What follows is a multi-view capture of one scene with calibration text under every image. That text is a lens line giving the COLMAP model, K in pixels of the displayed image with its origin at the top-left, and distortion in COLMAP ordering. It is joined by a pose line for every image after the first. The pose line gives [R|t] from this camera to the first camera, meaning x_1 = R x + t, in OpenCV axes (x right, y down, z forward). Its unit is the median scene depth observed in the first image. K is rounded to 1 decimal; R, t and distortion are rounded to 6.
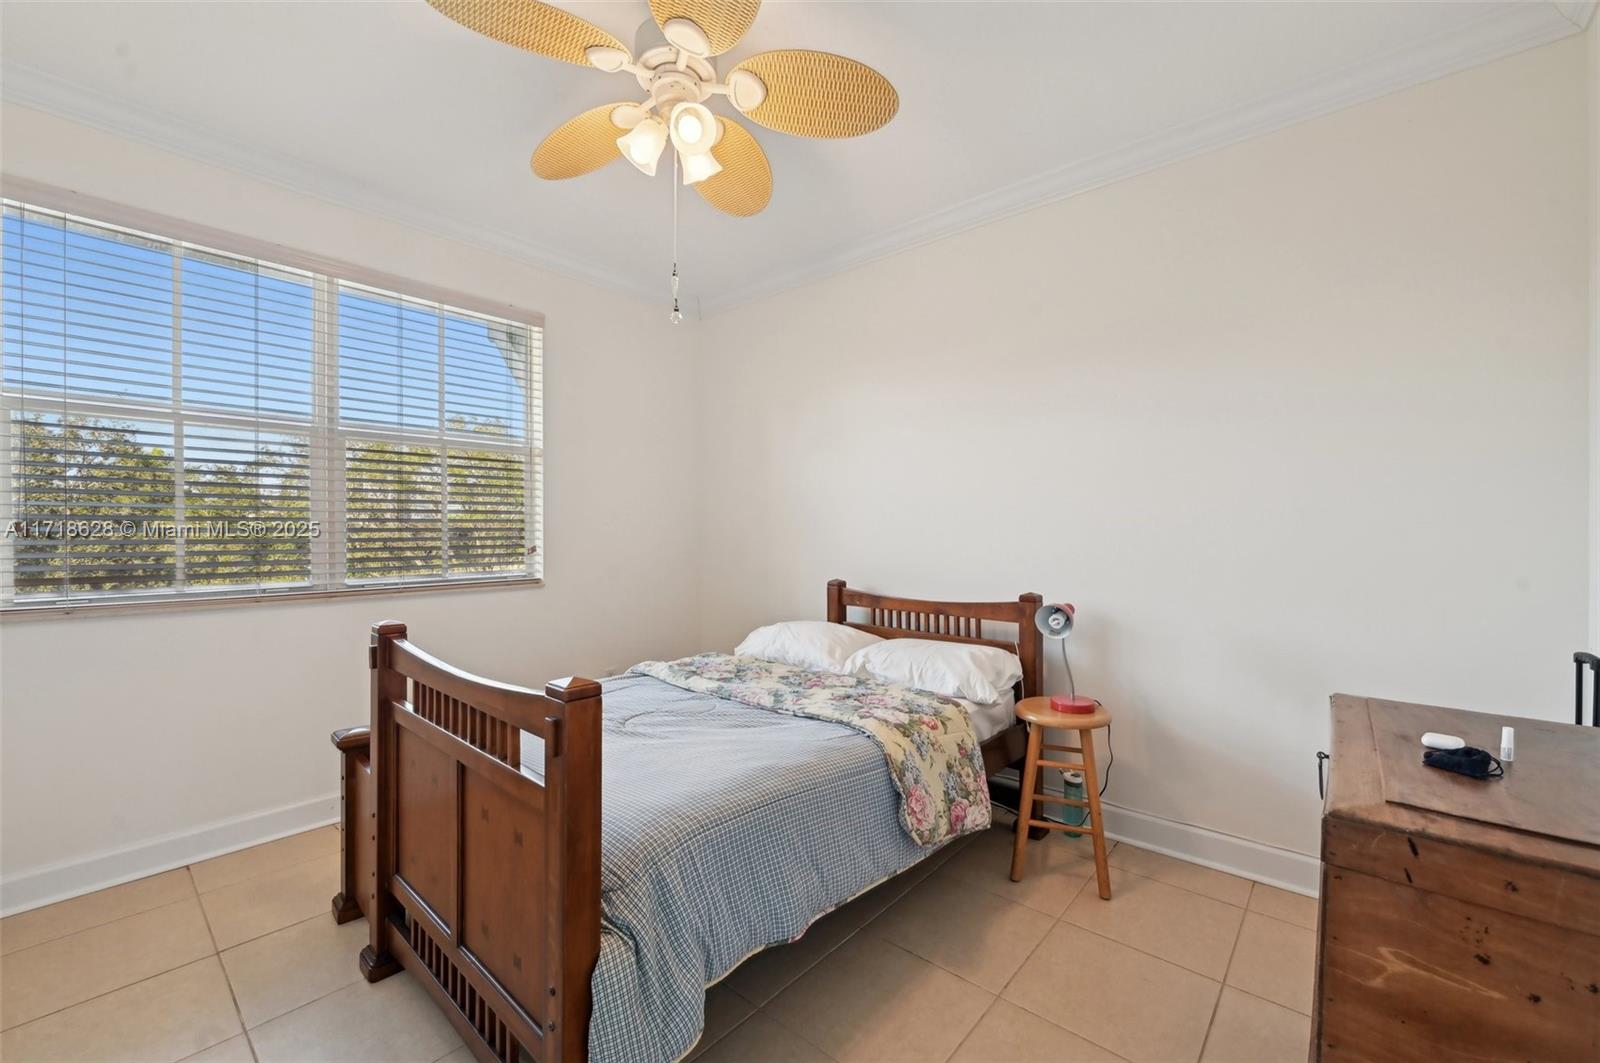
lens RADIAL K [[642.8, 0, 803.2], [0, 642.8, 531.6], [0, 0, 1]] dist [-0.006834, -0.000001]
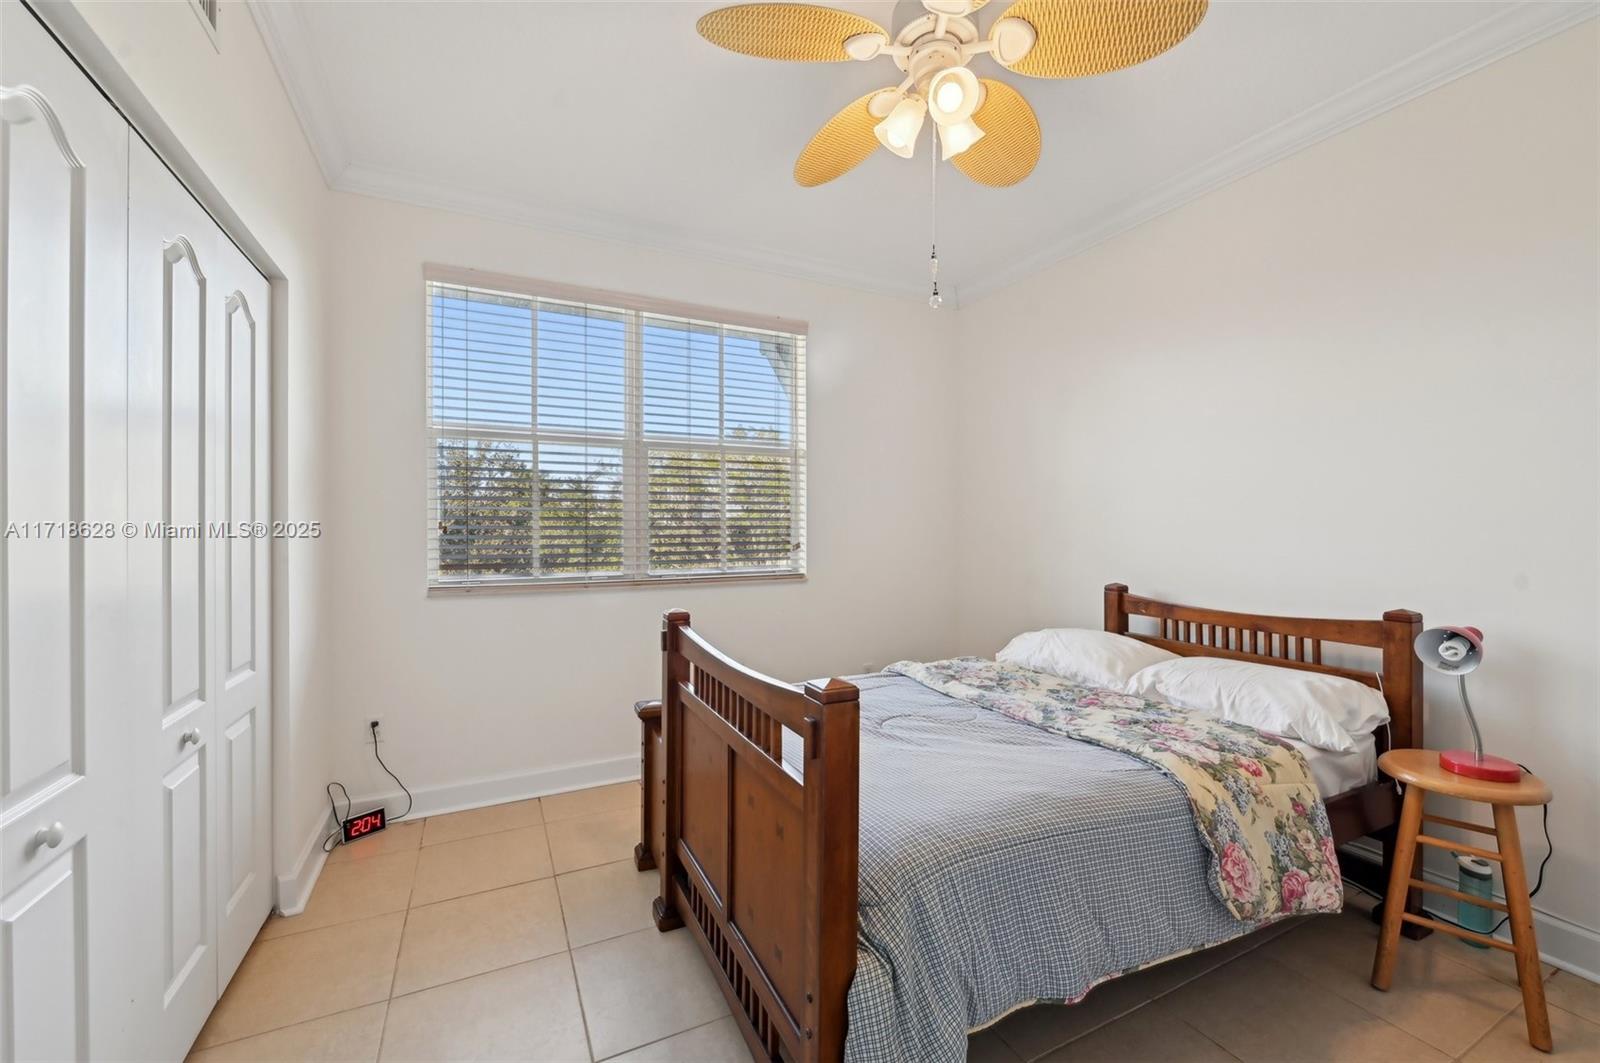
lens RADIAL K [[642.8, 0, 803.2], [0, 642.8, 531.6], [0, 0, 1]] dist [-0.006834, -0.000001]
pose [[0.923892, 0.001660, -0.382651, -0.011792], [-0.000283, 0.999993, 0.003653, 0.000587], [0.382654, -0.003267, 0.923886, 0.040317]]
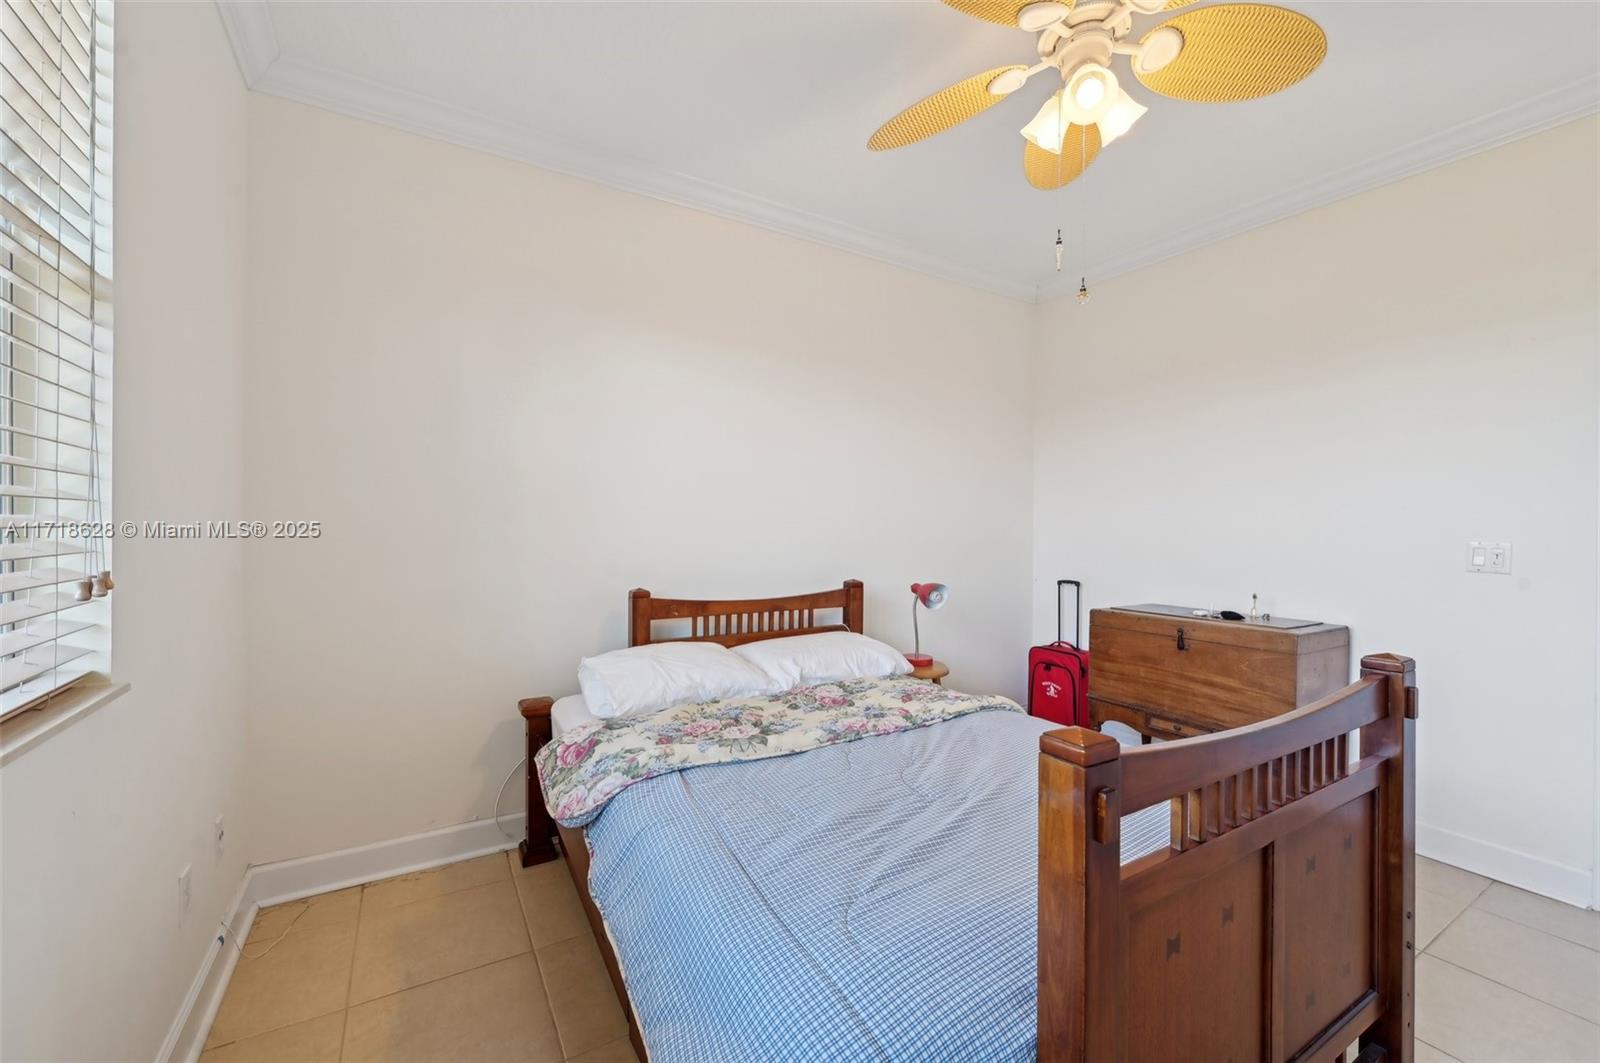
lens RADIAL K [[645.4, 0, 800.0], [0, 645.4, 531.5], [0, 0, 1]] dist [-0.007812, 0.000043]
pose [[0.306680, -0.007921, 0.951780, -0.916700], [-0.005860, 0.999931, 0.010210, -0.004590], [-0.951795, -0.008709, 0.306612, 0.845017]]
